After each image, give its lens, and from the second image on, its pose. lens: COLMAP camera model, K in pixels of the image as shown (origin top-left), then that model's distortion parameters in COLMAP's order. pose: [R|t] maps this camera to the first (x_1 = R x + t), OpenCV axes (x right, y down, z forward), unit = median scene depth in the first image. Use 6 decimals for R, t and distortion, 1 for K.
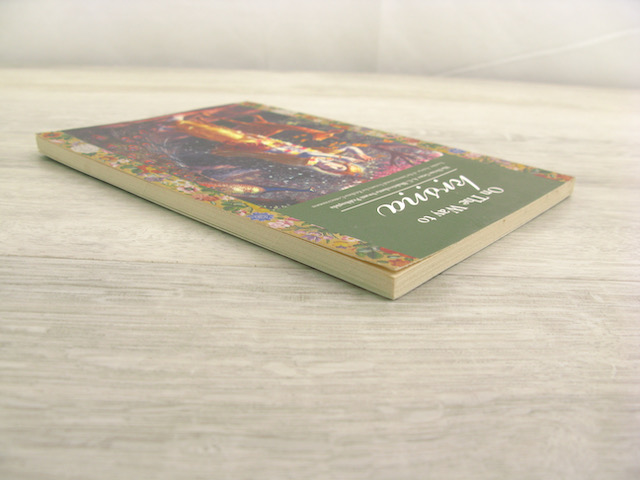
lens RADIAL K [[634.7, 0, 320.8], [0, 634.7, 242.6], [0, 0, 1]] dist [-0.127048, 0.000000]
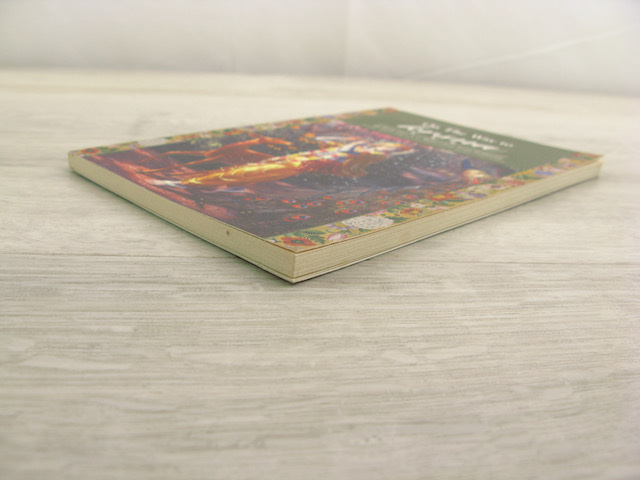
lens RADIAL K [[634.7, 0, 326.9], [0, 634.7, 240.2], [0, 0, 1]] dist [-0.127048, 0.000000]
pose [[0.992018, -0.020938, 0.124343, -0.267637], [0.023519, 0.999537, -0.019326, 0.033790], [-0.123881, 0.022097, 0.992051, 0.042164]]
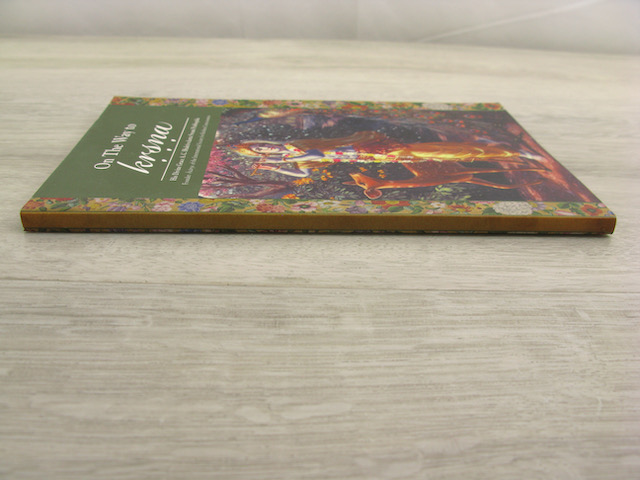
lens RADIAL K [[634.7, 0, 318.5], [0, 634.7, 244.3], [0, 0, 1]] dist [-0.127048, 0.000000]
pose [[0.999636, -0.015622, 0.022017, 0.015890], [0.013839, 0.996786, 0.078906, -0.120411], [-0.023179, -0.078572, 0.996639, 0.062299]]
